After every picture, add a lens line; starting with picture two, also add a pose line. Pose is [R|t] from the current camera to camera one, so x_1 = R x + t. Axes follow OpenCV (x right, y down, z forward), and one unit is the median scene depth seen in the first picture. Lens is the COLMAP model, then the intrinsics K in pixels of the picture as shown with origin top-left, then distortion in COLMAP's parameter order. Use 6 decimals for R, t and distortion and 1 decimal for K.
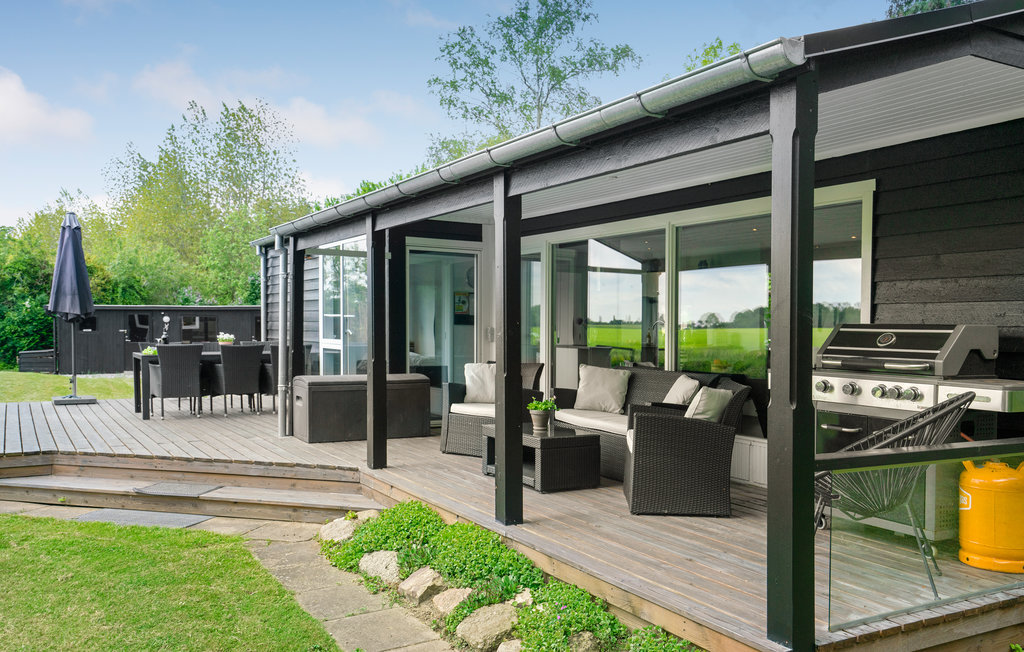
lens RADIAL K [[876.3, 0, 511.8], [0, 876.3, 326.3], [0, 0, 1]] dist [0.002606, 0.000153]
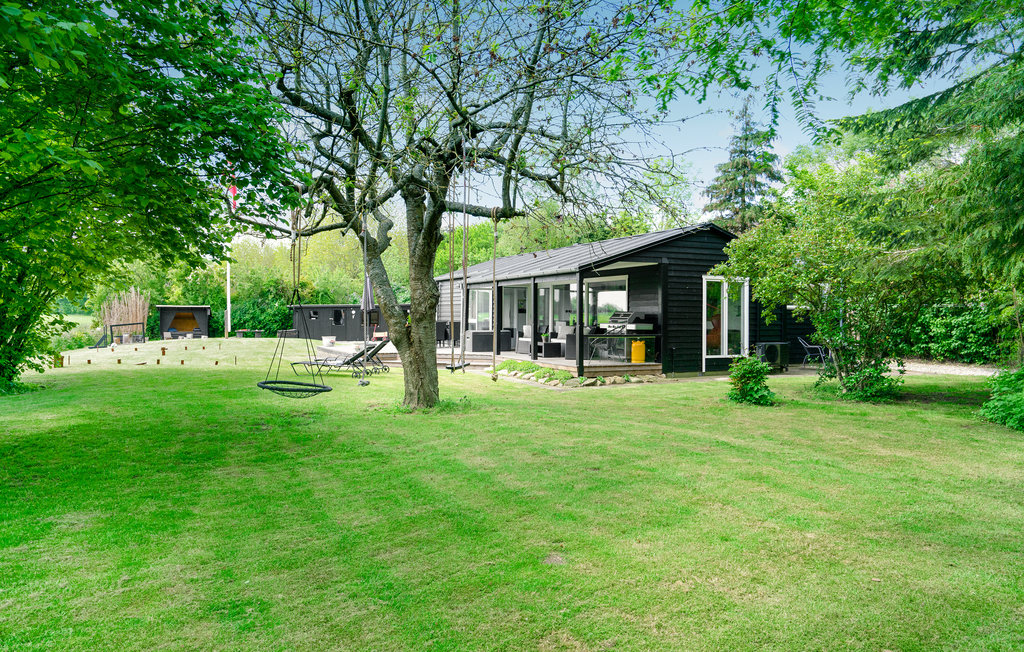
lens RADIAL K [[695.2, 0, 511.8], [0, 695.2, 323.0], [0, 0, 1]] dist [0.000018, 0.000001]
pose [[0.997748, -0.006716, -0.066737, 0.081214], [0.007355, 0.999929, 0.009340, 0.010955], [0.066669, -0.009810, 0.997727, -1.630588]]
